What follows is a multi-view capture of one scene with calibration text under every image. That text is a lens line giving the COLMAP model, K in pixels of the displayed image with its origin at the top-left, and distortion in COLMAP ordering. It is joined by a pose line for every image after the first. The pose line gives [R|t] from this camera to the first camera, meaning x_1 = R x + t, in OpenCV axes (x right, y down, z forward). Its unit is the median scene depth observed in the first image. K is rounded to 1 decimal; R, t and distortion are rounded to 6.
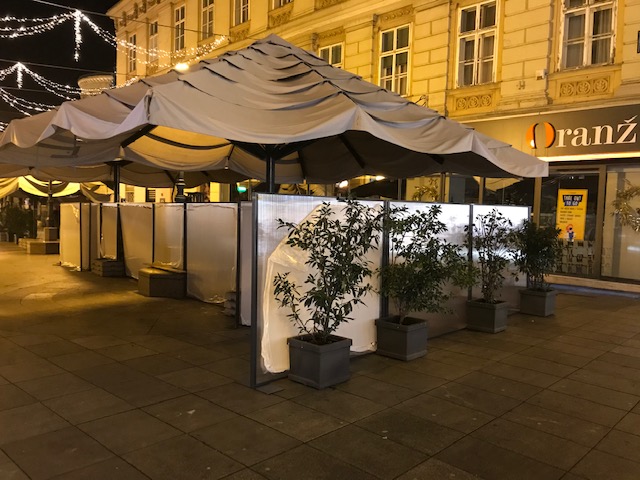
lens RADIAL K [[521.2, 0, 319.6], [0, 521.2, 240.1], [0, 0, 1]] dist [0.035403, -0.023367]
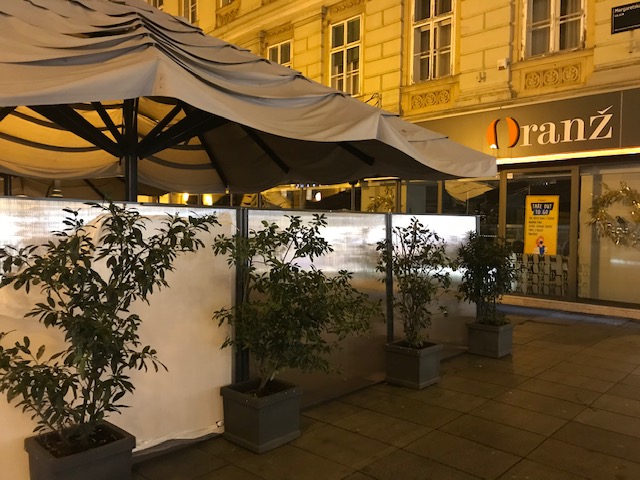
lens RADIAL K [[521.2, 0, 320.1], [0, 521.2, 242.3], [0, 0, 1]] dist [0.035403, -0.023367]
pose [[0.999751, -0.017887, 0.013322, 0.112312], [0.018225, 0.999503, -0.025723, -0.006140], [-0.012855, 0.025960, 0.999580, 0.160357]]
